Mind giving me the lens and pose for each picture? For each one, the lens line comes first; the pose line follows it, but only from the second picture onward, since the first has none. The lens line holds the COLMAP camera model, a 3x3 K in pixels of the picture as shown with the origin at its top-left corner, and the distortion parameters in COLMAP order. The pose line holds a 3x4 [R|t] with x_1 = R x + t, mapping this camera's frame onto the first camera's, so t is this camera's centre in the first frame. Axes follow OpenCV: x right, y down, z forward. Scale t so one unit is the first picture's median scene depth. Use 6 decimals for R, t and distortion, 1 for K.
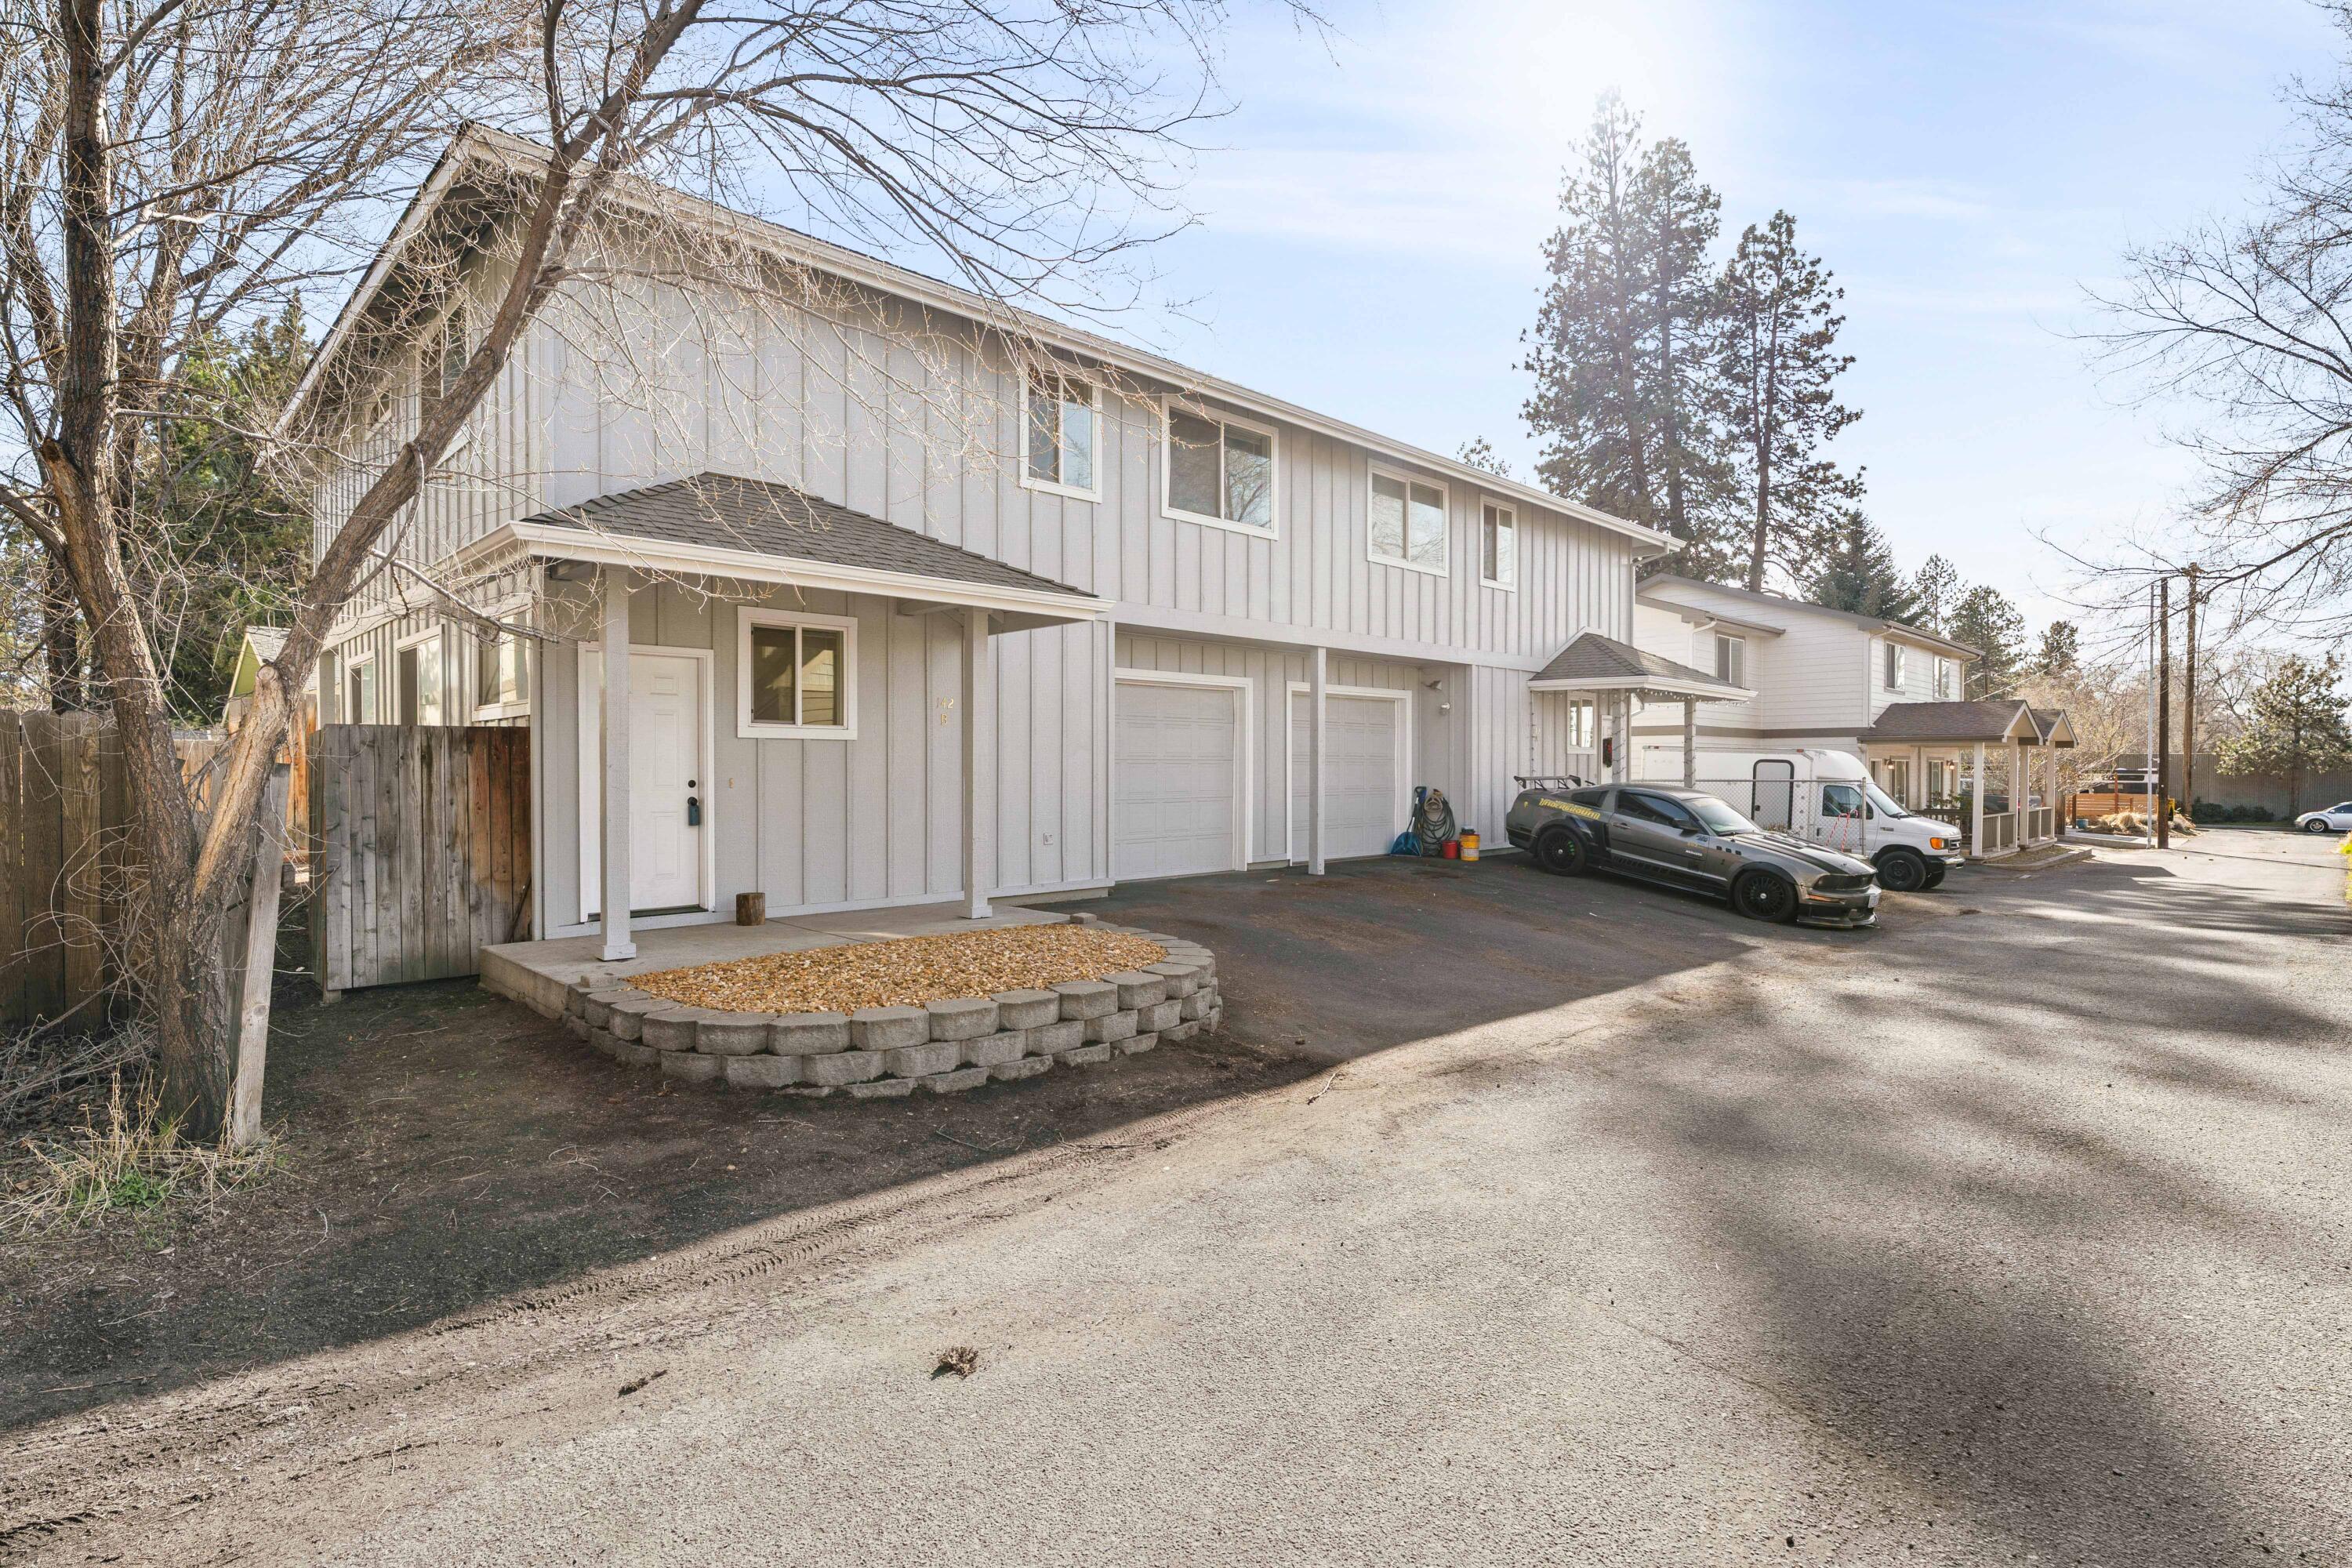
lens RADIAL K [[1146.4, 0, 1176.0], [0, 1146.4, 784.0], [0, 0, 1]] dist [-0.002974, -0.000037]
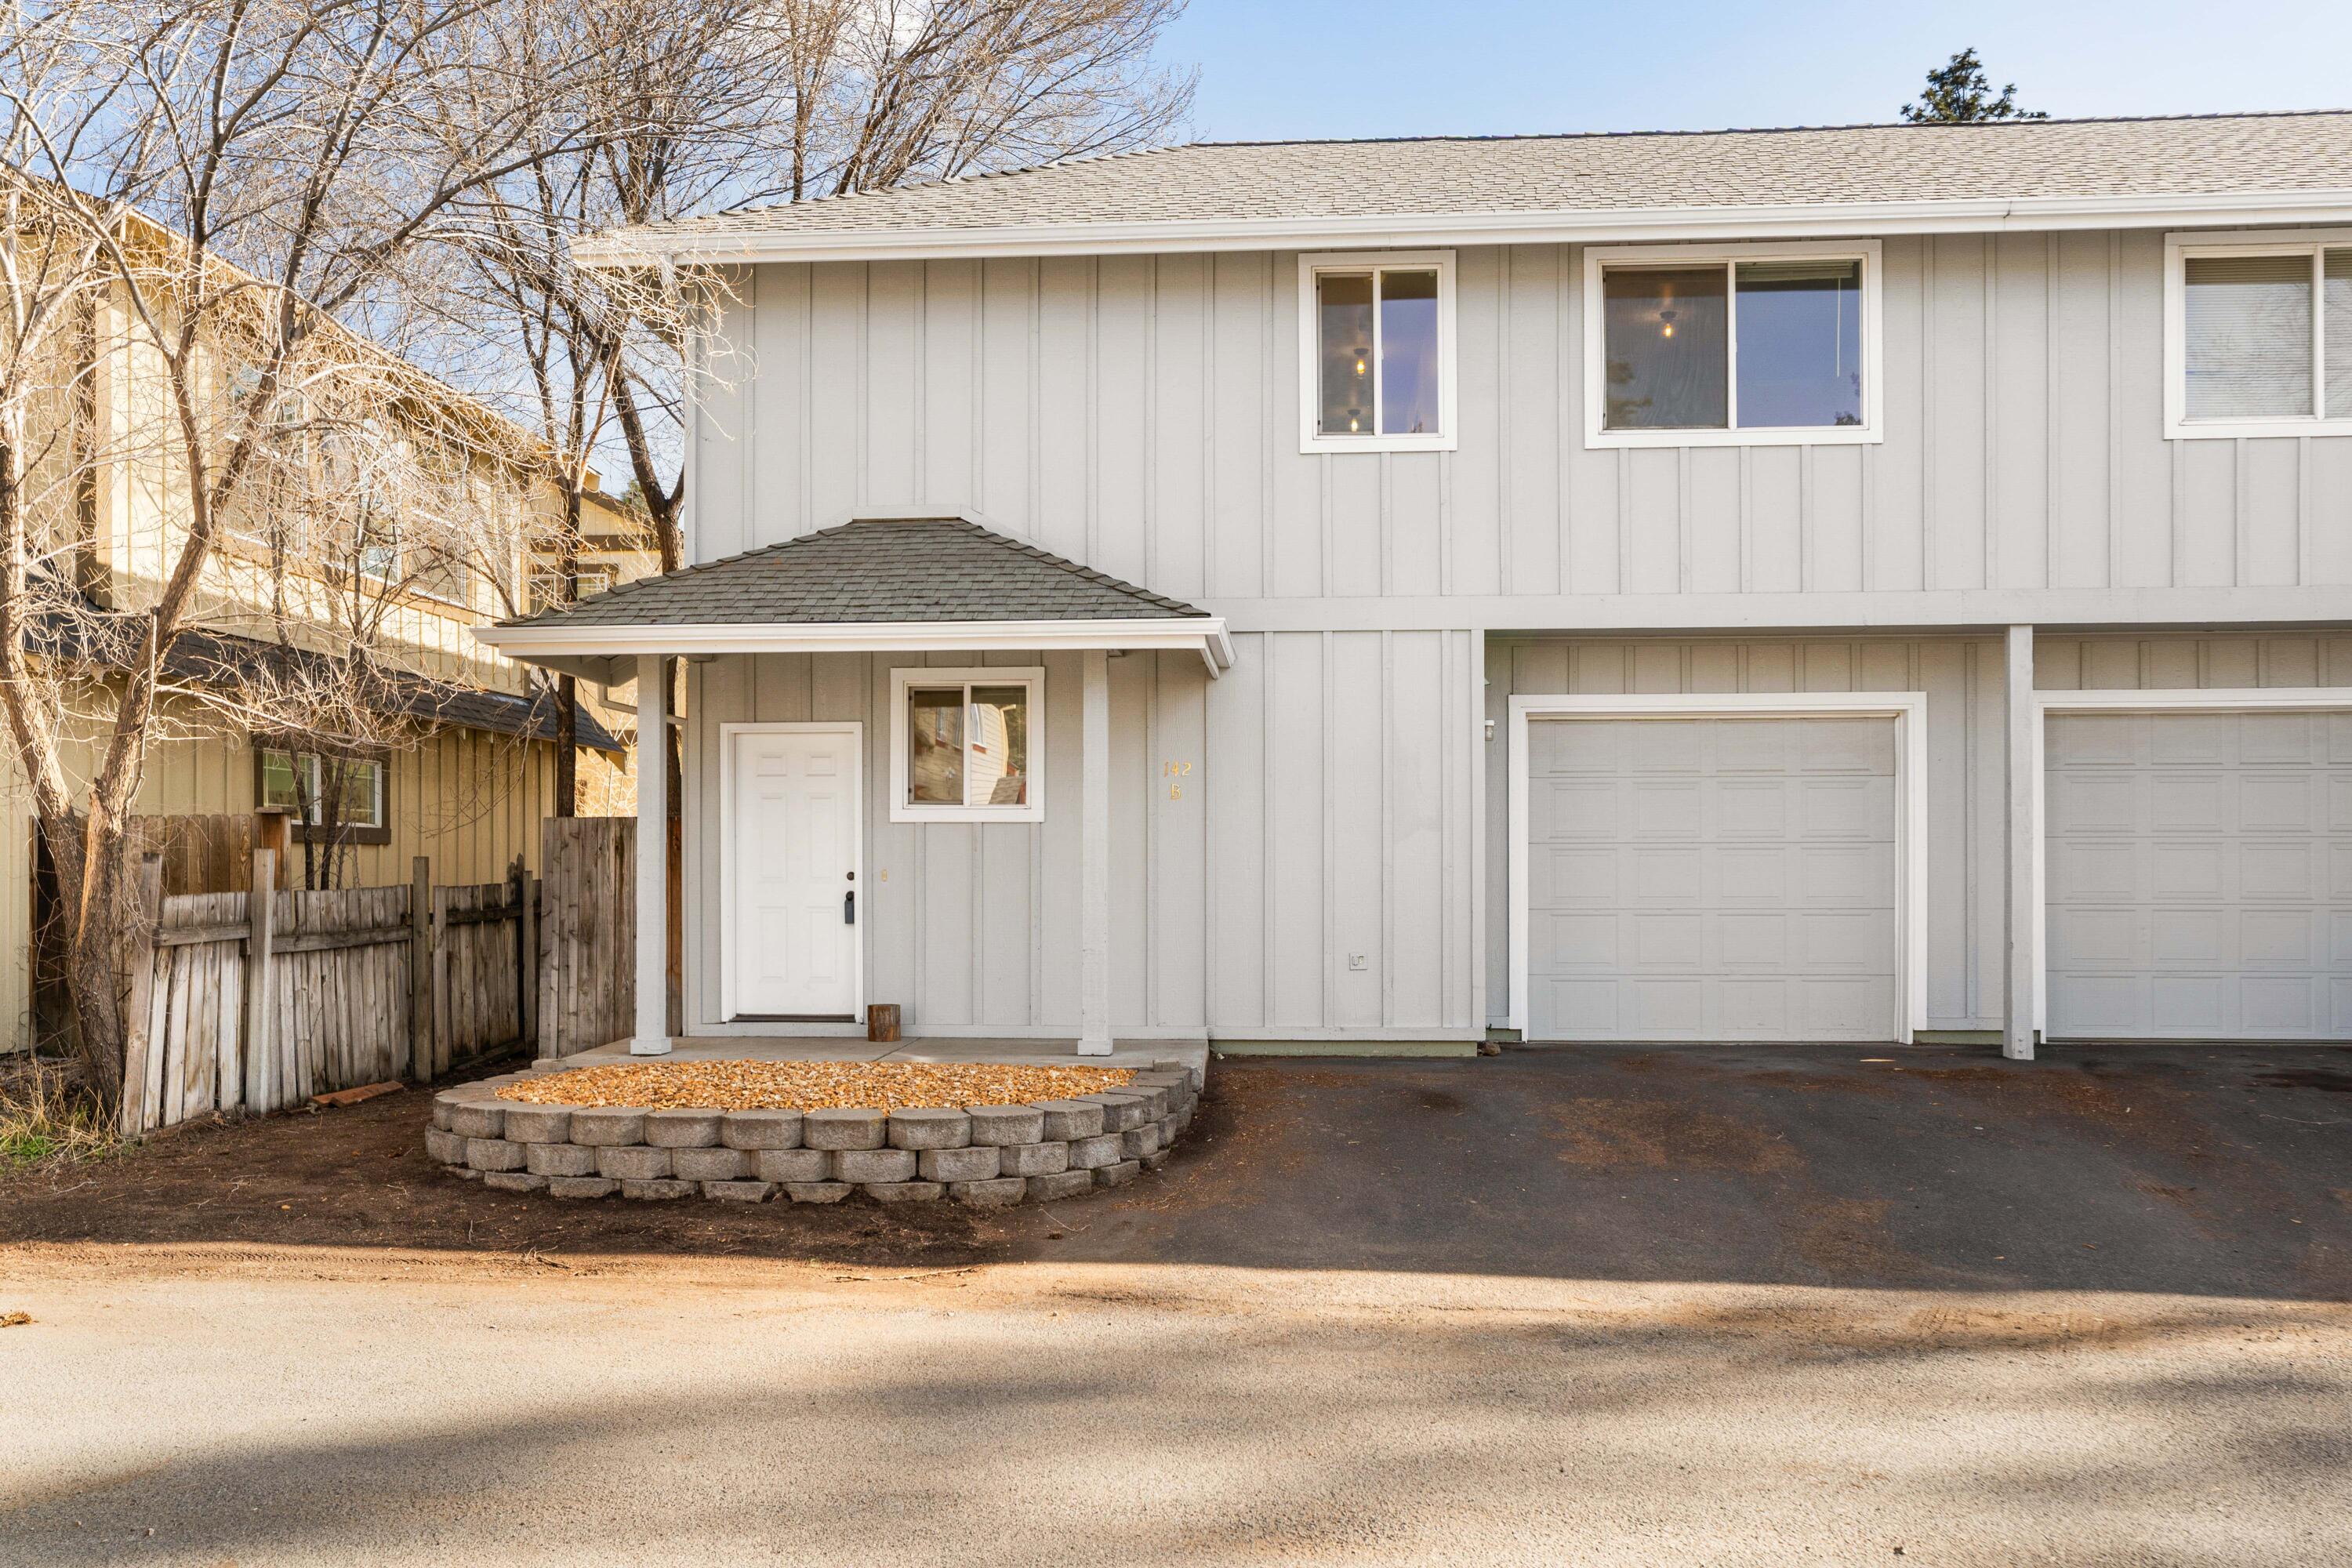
lens RADIAL K [[1952.8, 0, 1175.5], [0, 1952.8, 864.2], [0, 0, 1]] dist [0.006971, 0.001480]
pose [[0.661763, -0.001200, -0.749712, 0.867062], [-0.009111, 0.999912, -0.009643, 0.003042], [0.749658, 0.013212, 0.661693, 0.196284]]
